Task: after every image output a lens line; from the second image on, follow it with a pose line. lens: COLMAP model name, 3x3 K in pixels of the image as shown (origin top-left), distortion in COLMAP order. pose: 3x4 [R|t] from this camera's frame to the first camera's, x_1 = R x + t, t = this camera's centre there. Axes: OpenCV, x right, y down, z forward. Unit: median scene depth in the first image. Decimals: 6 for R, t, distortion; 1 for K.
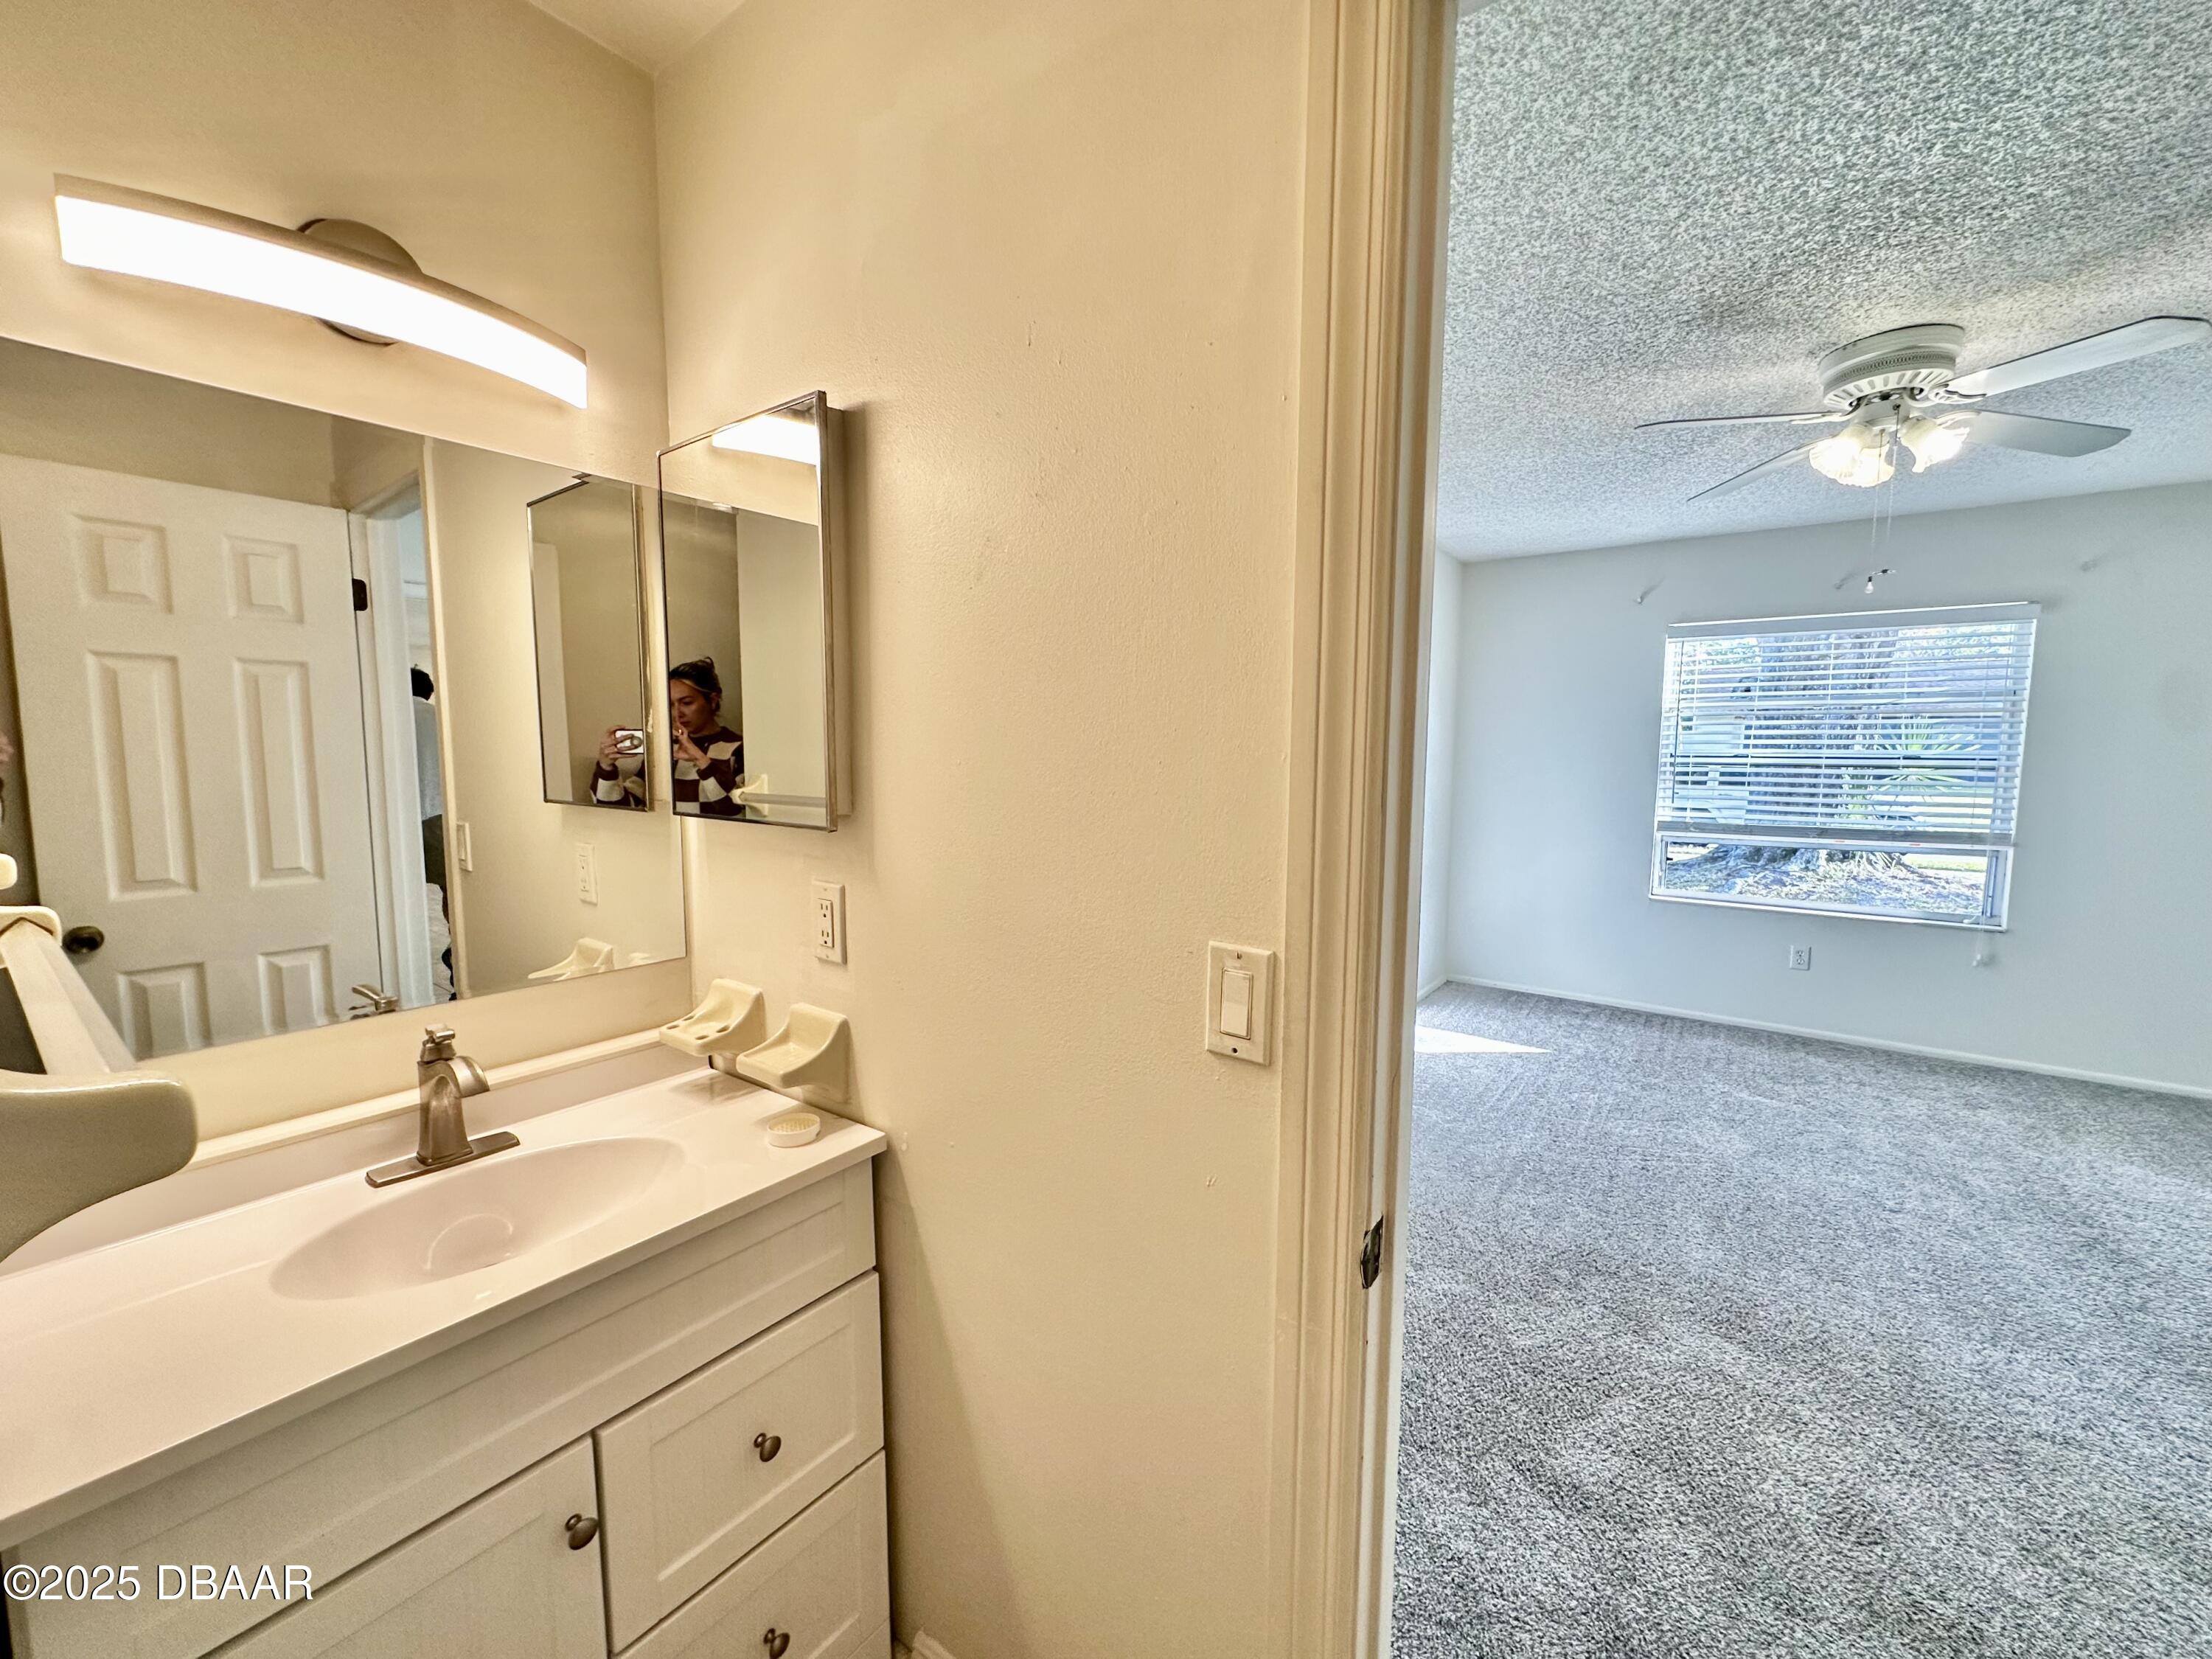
lens RADIAL K [[882.9, 0, 1107.2], [0, 882.9, 830.9], [0, 0, 1]] dist [-0.004382, 0.000698]
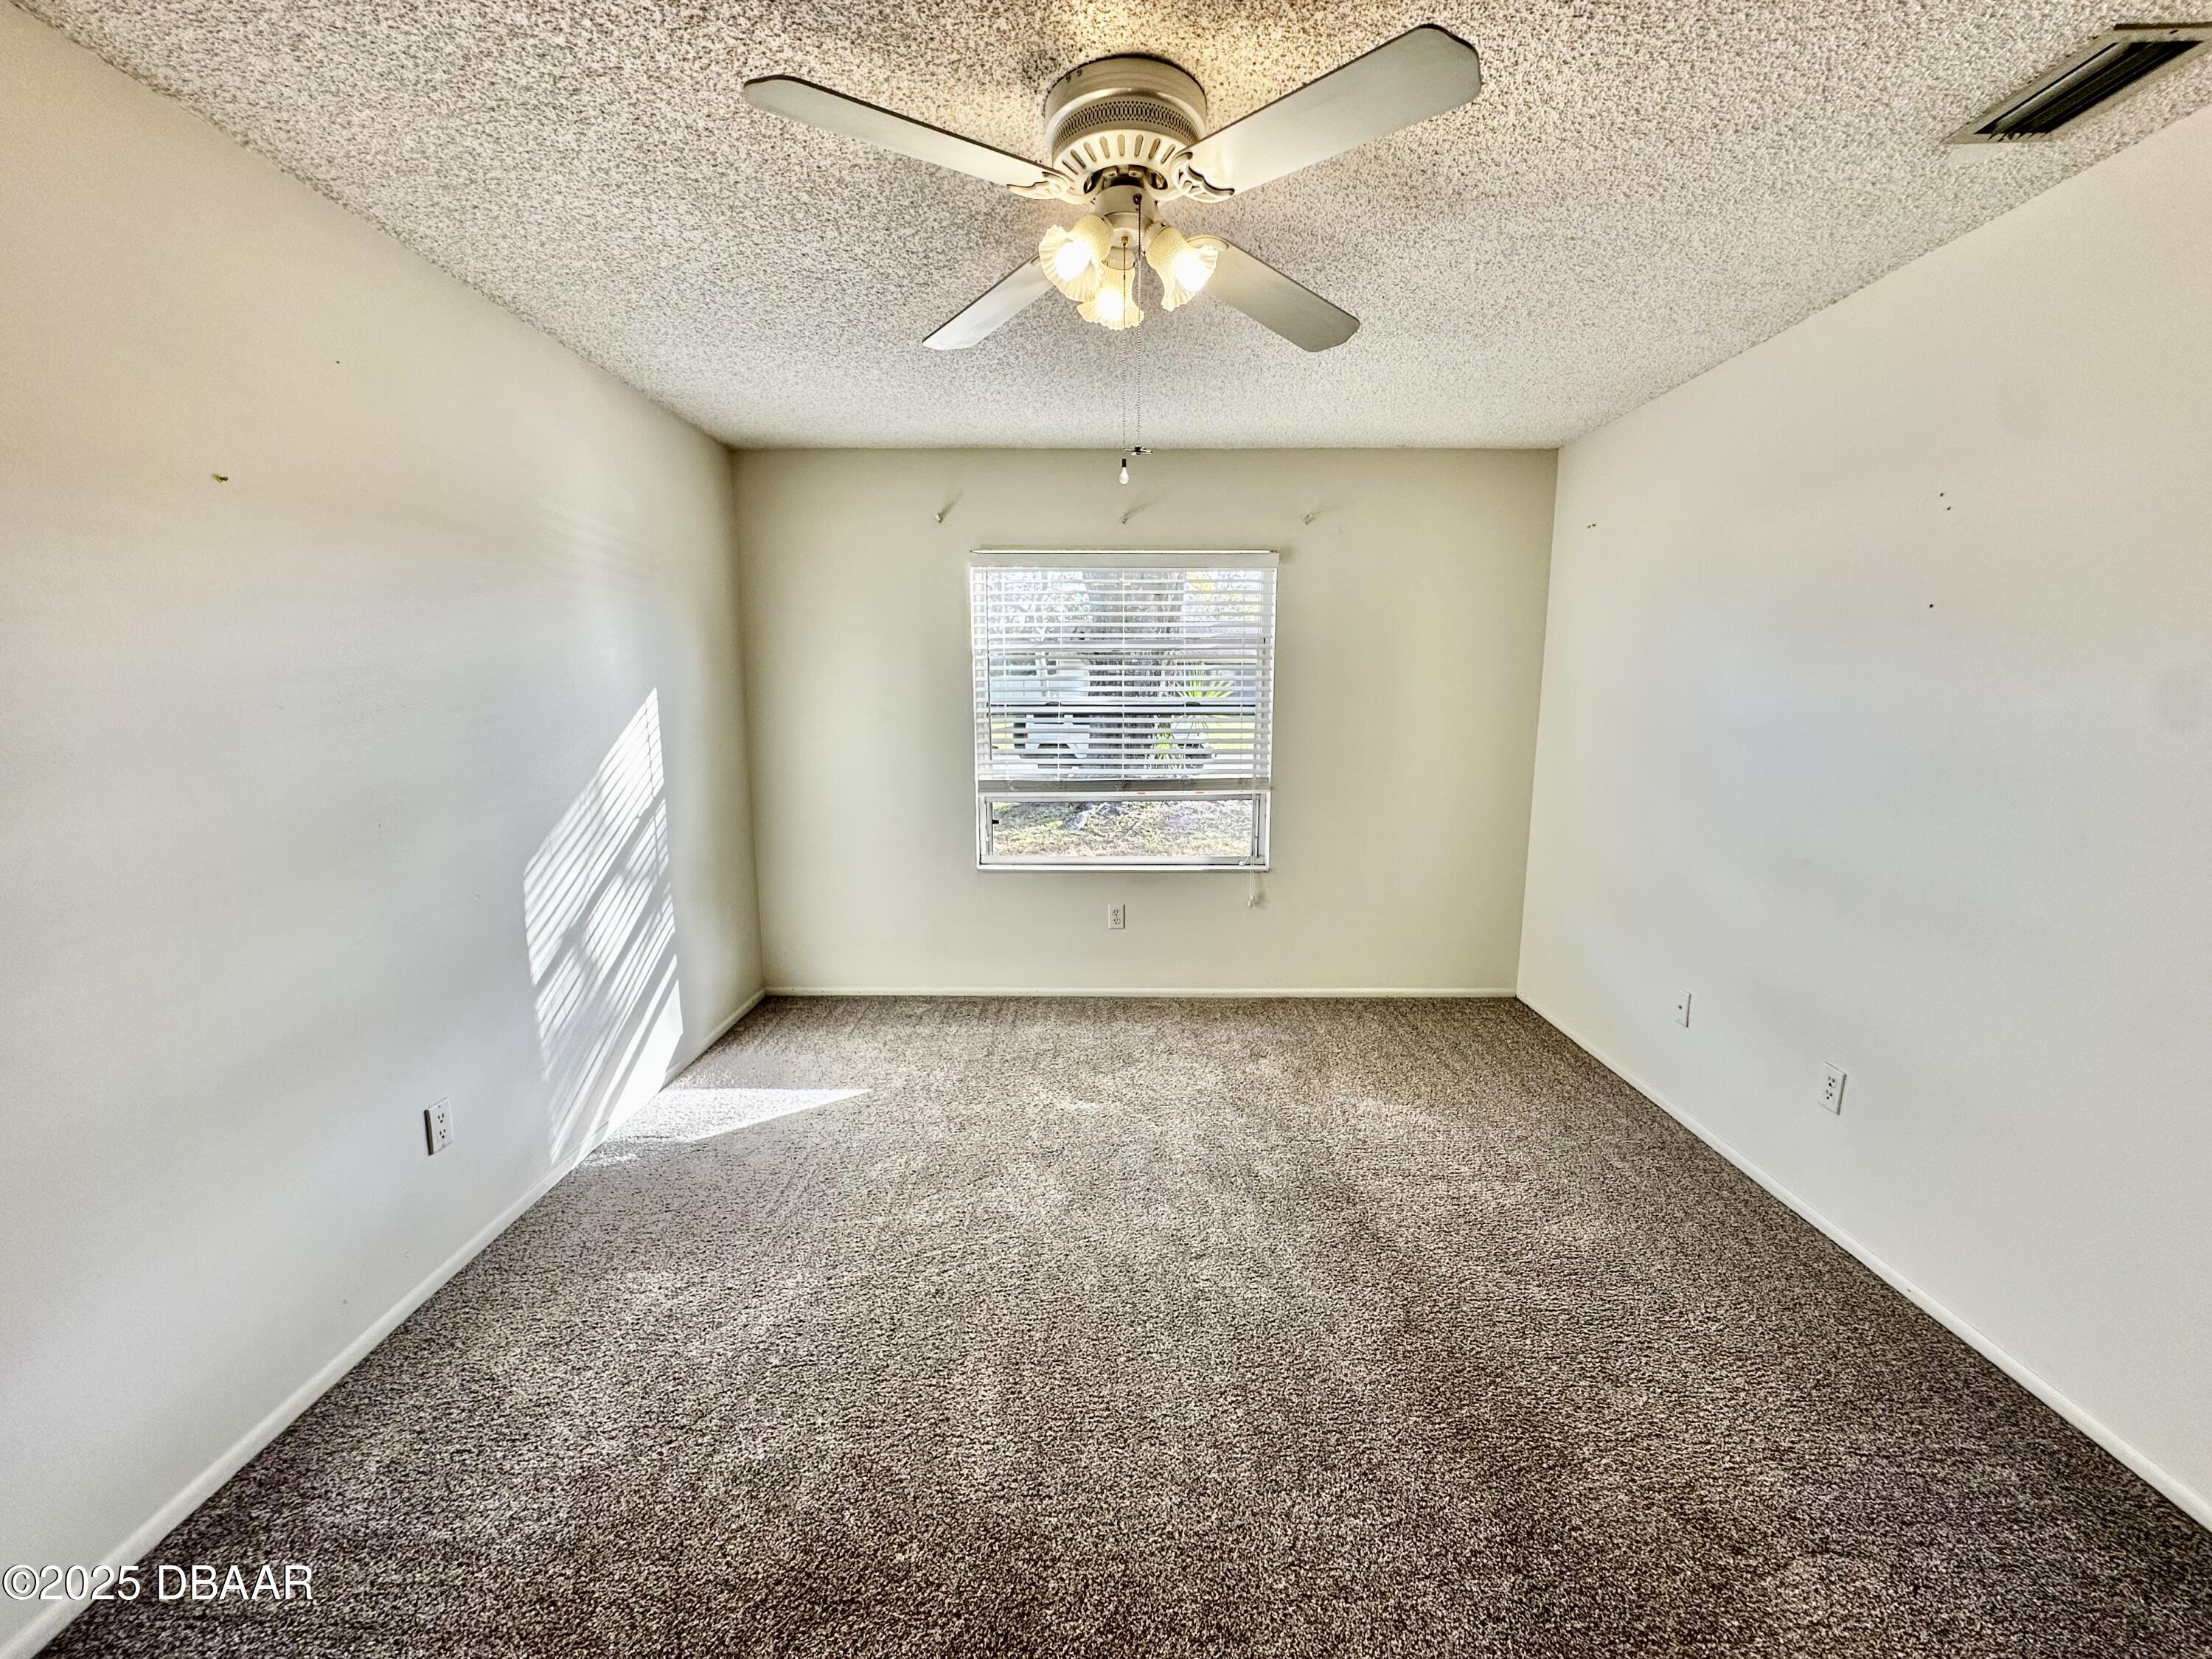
lens RADIAL K [[882.9, 0, 1107.2], [0, 882.9, 830.9], [0, 0, 1]] dist [-0.004382, 0.000698]
pose [[0.805281, -0.099604, 0.584466, 0.264995], [0.060875, 0.994468, 0.085601, -0.035937], [-0.589759, -0.033354, 0.806890, 0.274990]]
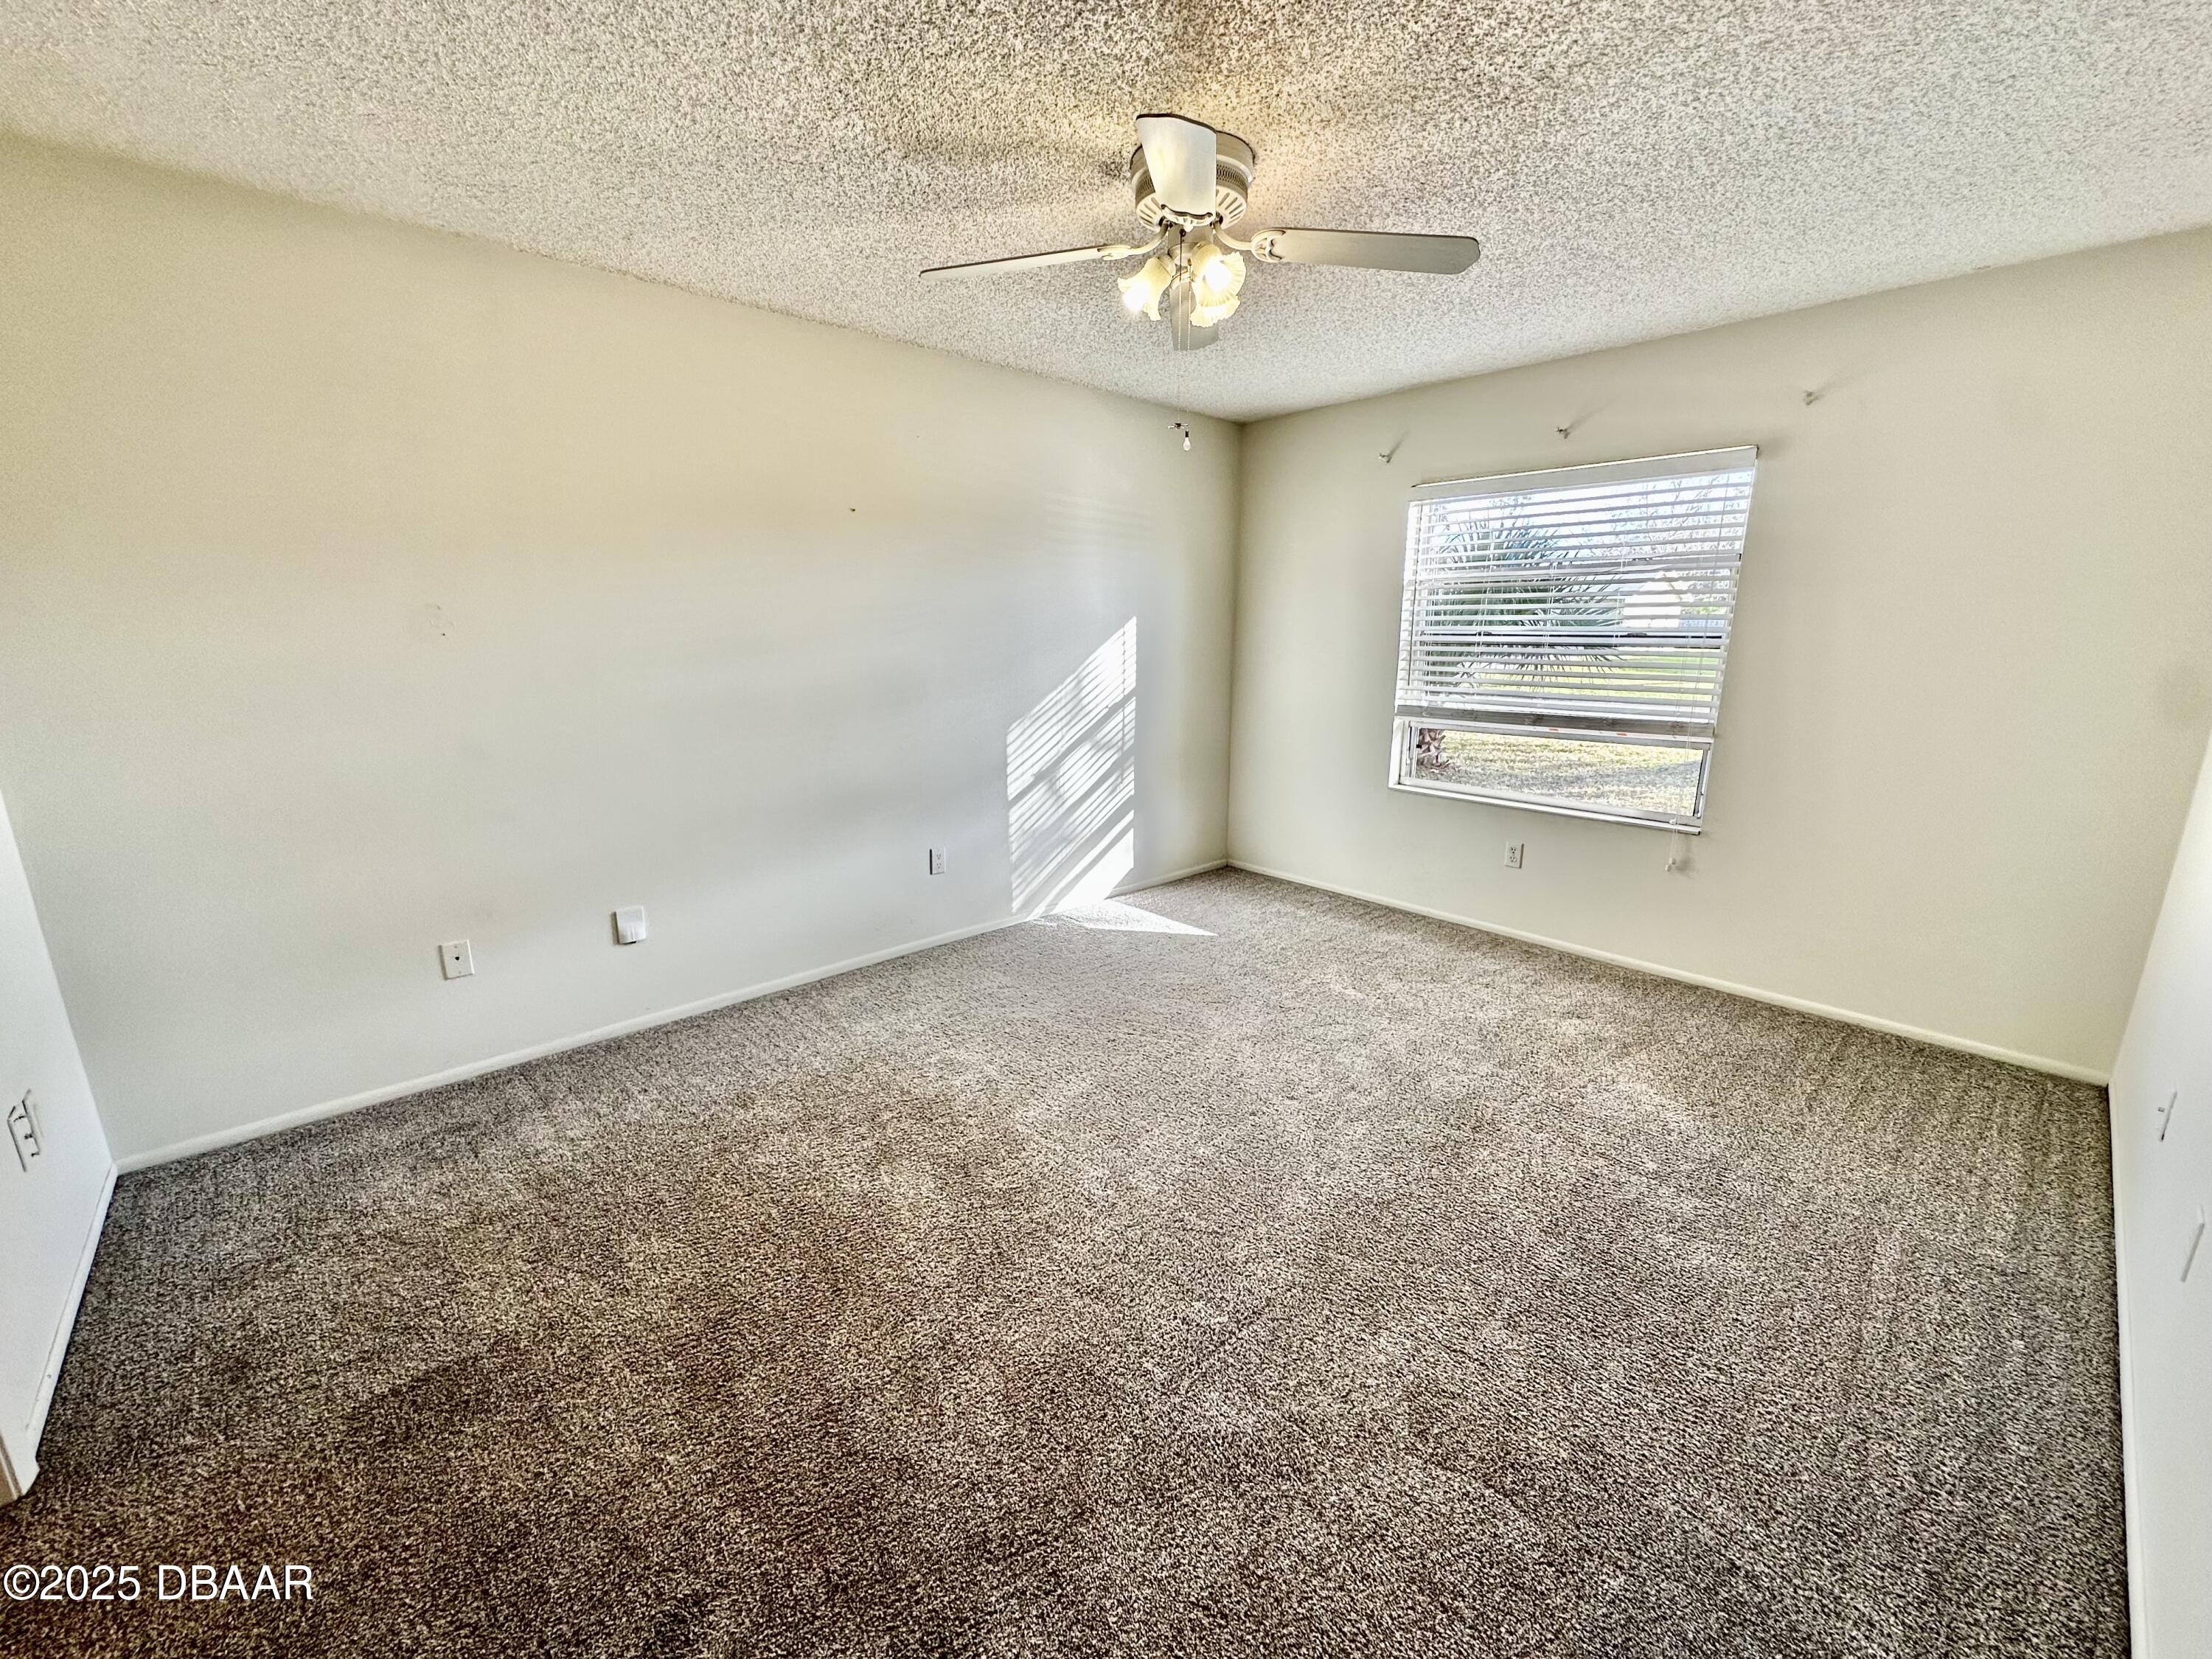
lens RADIAL K [[880.5, 0, 1106.0], [0, 880.5, 829.5], [0, 0, 1]] dist [-0.002906, 0.000326]
pose [[0.982941, 0.040161, -0.179481, 0.610247], [-0.016596, 0.991255, 0.130912, 0.003248], [0.183169, -0.125700, 0.975012, 0.020956]]
